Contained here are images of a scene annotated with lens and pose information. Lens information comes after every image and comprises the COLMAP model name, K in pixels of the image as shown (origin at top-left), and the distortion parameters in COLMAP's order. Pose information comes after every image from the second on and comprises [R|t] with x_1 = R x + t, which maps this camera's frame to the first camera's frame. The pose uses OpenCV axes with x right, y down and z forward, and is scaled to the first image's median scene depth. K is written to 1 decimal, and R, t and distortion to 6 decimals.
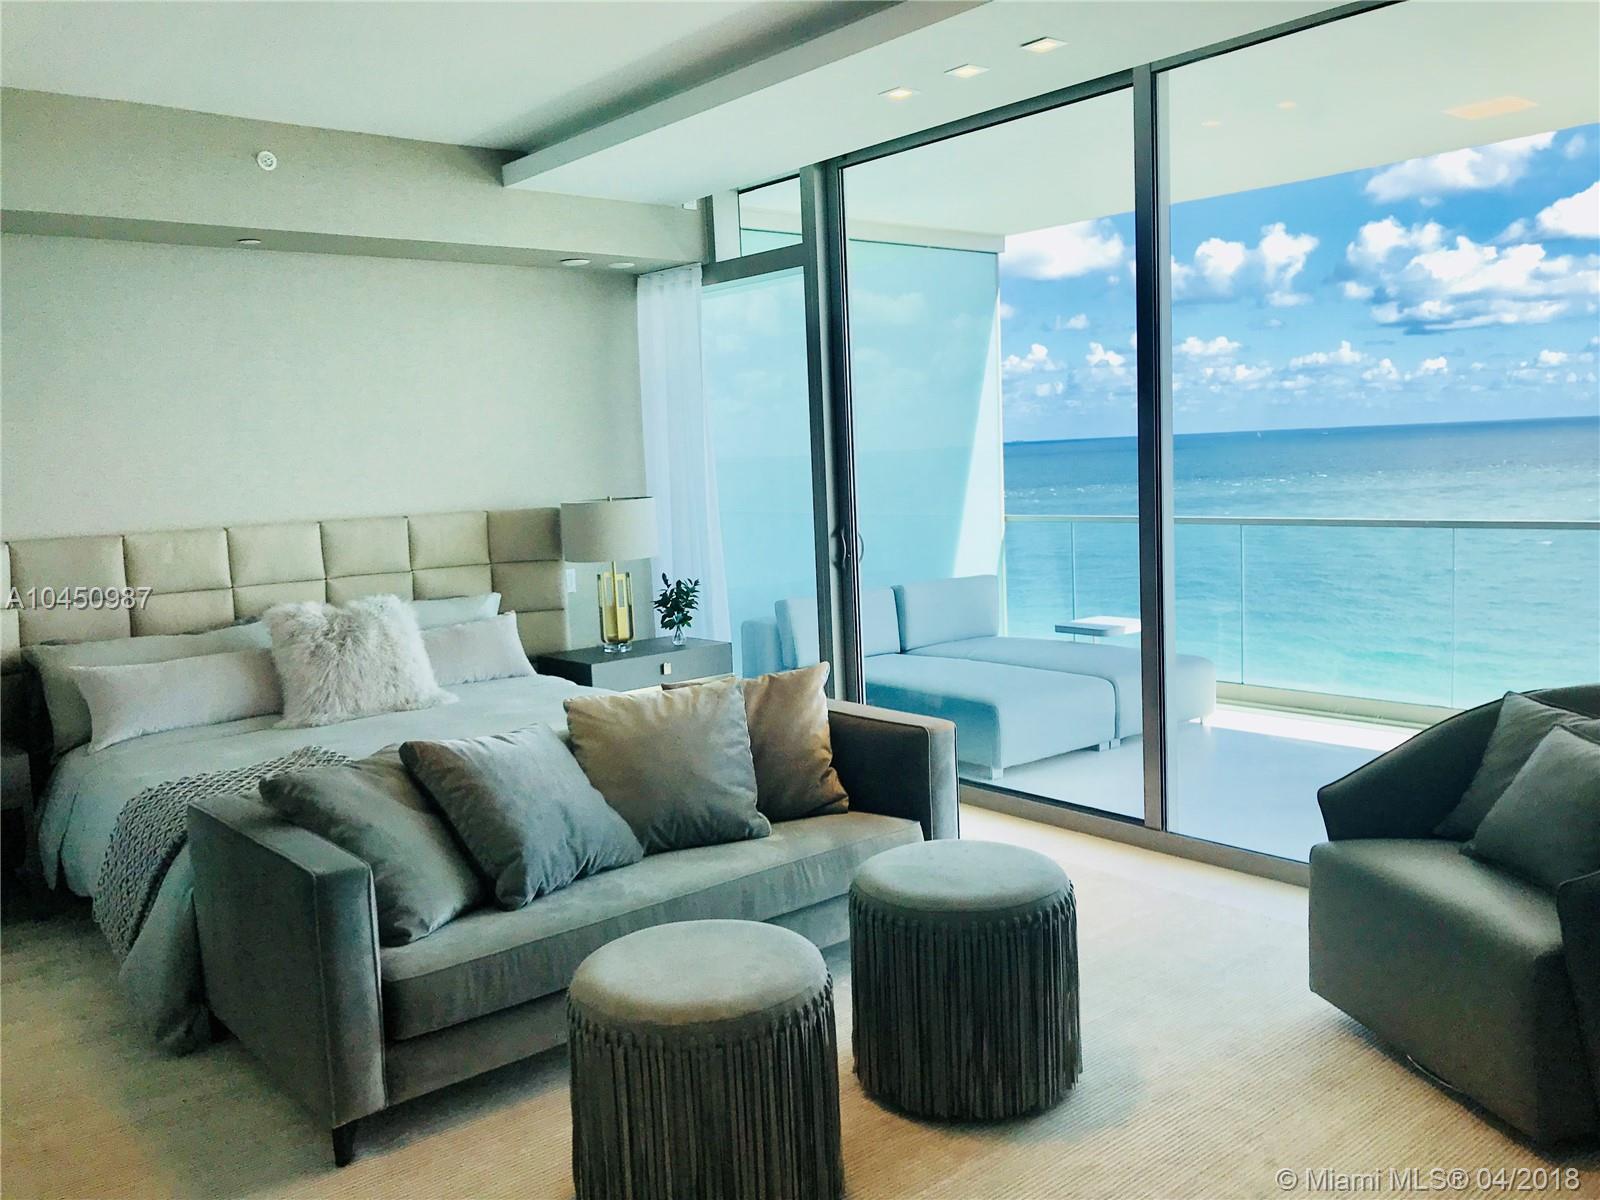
lens RADIAL K [[1292.2, 0, 800.0], [0, 1292.2, 600.0], [0, 0, 1]] dist [0.055242, -0.056074]
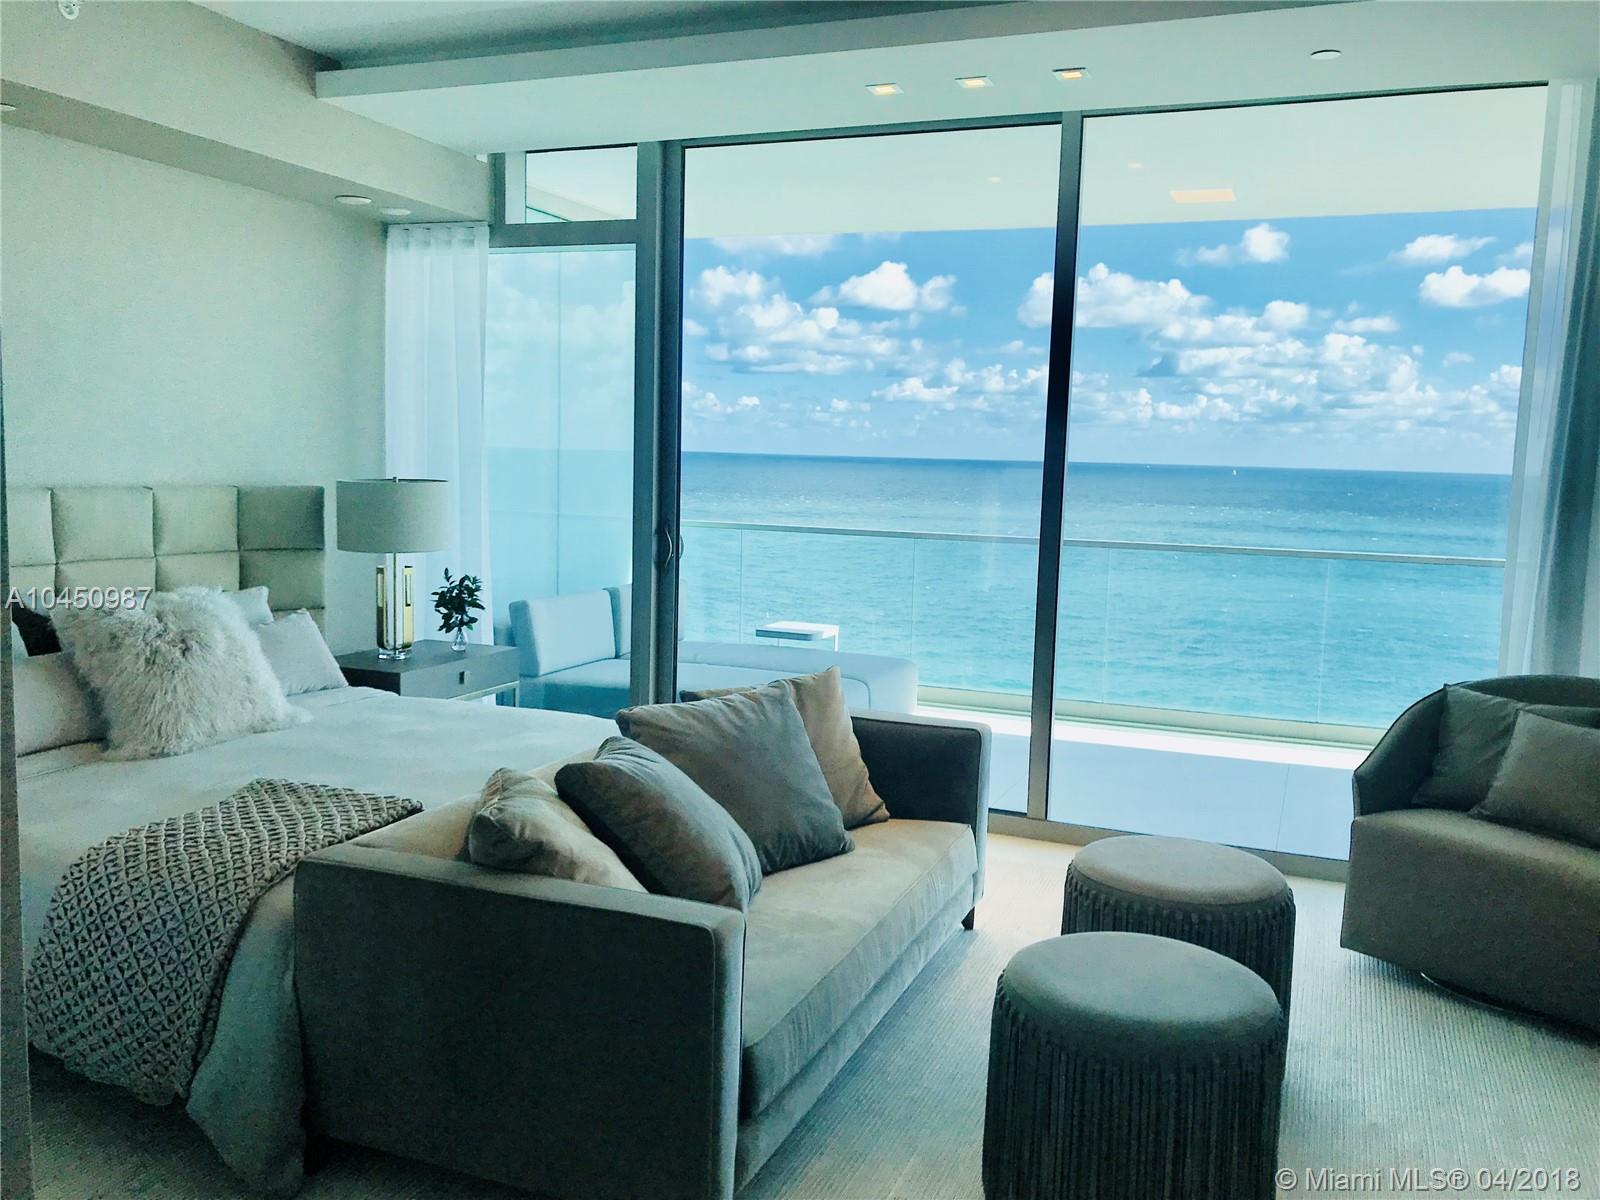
lens RADIAL K [[1292.2, 0, 800.0], [0, 1292.2, 600.0], [0, 0, 1]] dist [0.055242, -0.056074]
pose [[0.886360, 0.015624, 0.462734, -0.333855], [-0.012795, 0.999875, -0.009252, 0.006356], [-0.462821, 0.002279, 0.886449, 0.120788]]
